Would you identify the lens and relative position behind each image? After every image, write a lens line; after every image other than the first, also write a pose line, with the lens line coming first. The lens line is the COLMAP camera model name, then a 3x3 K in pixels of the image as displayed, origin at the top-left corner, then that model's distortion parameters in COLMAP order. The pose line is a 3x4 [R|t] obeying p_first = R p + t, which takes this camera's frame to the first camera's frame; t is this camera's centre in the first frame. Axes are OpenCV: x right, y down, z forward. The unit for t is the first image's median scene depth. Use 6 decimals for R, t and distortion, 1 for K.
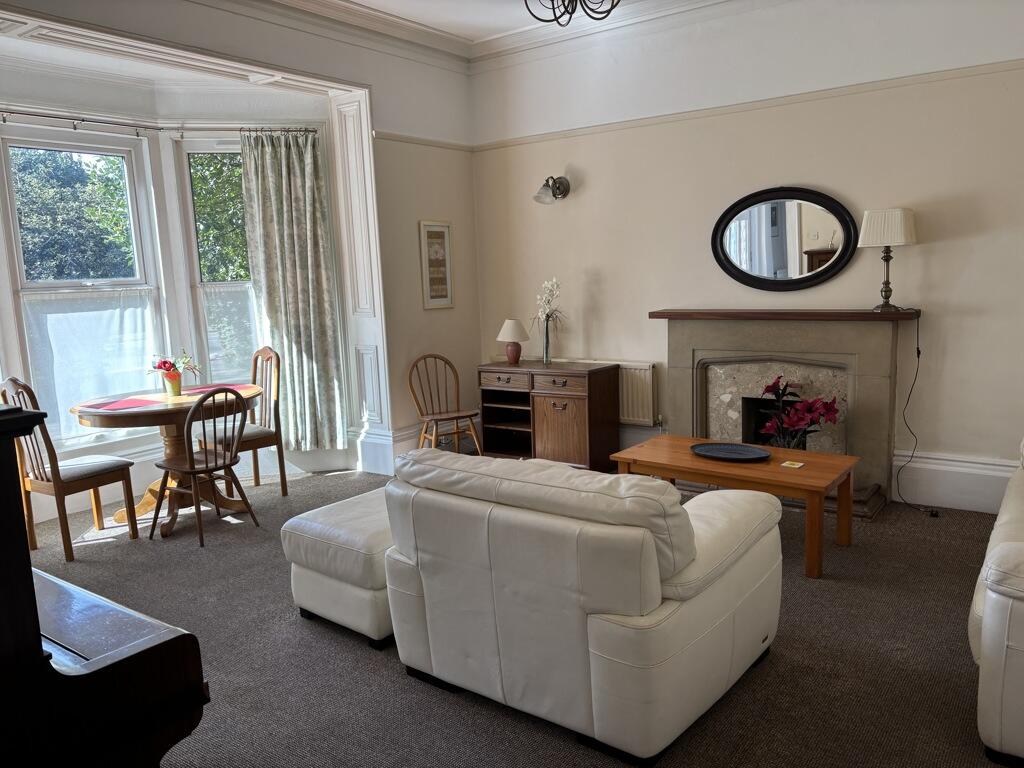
lens RADIAL K [[774.2, 0, 511.1], [0, 774.2, 380.2], [0, 0, 1]] dist [0.035139, -0.014939]
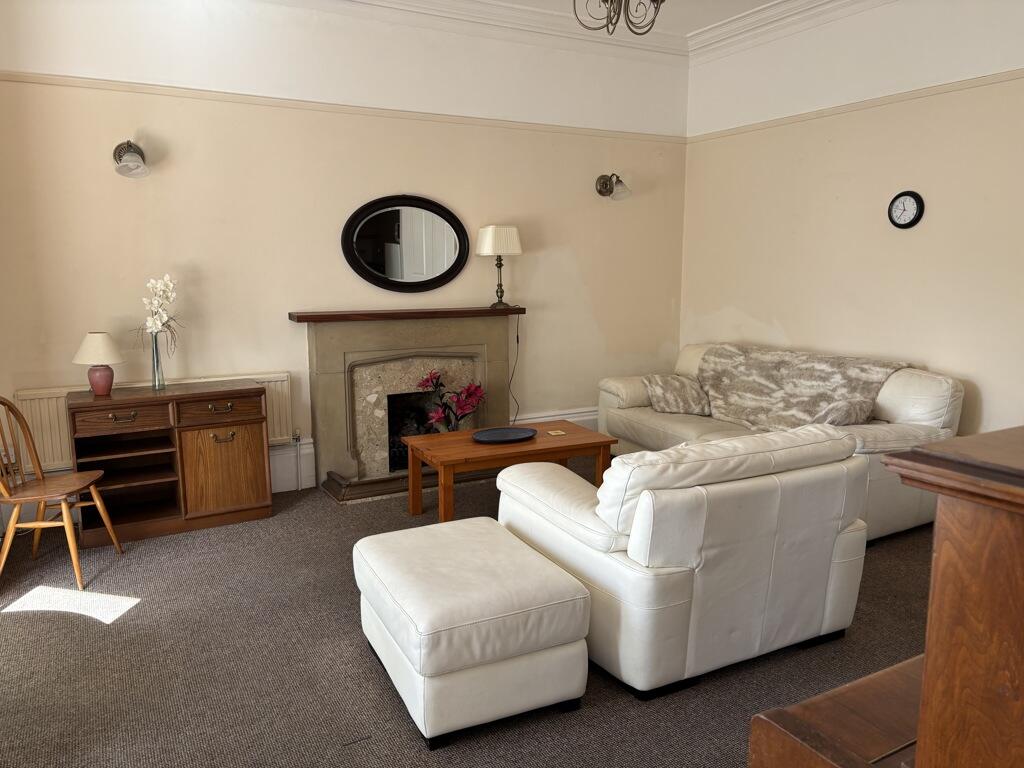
lens RADIAL K [[774.2, 0, 511.4], [0, 774.2, 386.9], [0, 0, 1]] dist [0.035139, -0.014939]
pose [[0.415577, -0.112153, 0.902617, -0.574743], [0.116540, 0.990755, 0.069448, -0.042154], [-0.902061, 0.076330, 0.424805, 0.420512]]
